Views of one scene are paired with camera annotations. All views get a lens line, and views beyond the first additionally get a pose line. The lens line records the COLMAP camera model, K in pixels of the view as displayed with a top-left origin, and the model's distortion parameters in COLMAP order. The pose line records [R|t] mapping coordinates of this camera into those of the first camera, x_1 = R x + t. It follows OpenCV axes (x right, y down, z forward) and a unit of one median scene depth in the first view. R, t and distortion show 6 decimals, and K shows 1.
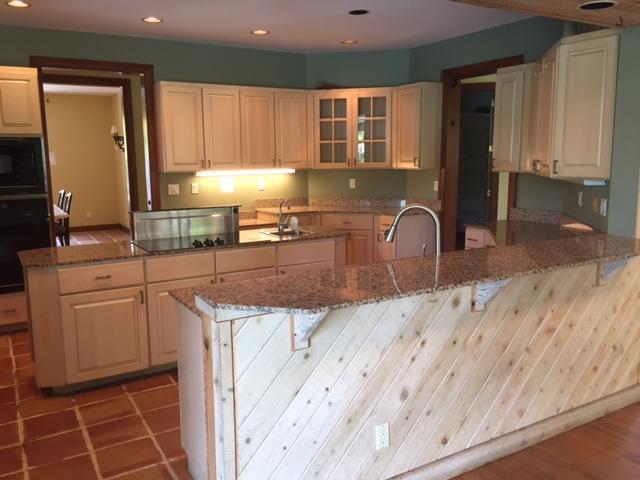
lens RADIAL K [[547.3, 0, 319.6], [0, 547.3, 237.0], [0, 0, 1]] dist [0.032344, -0.028392]
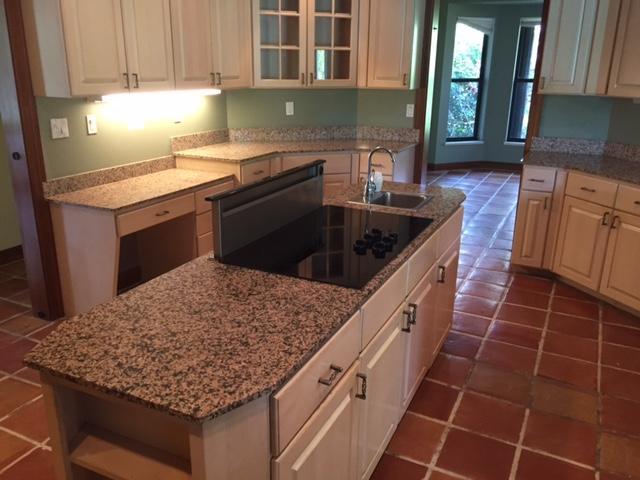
lens RADIAL K [[547.3, 0, 318.7], [0, 547.3, 243.5], [0, 0, 1]] dist [0.032344, -0.028392]
pose [[0.835819, -0.150696, 0.527918, -0.338067], [0.061195, 0.981171, 0.183192, -0.055678], [-0.545584, -0.120810, 0.829303, 0.371671]]
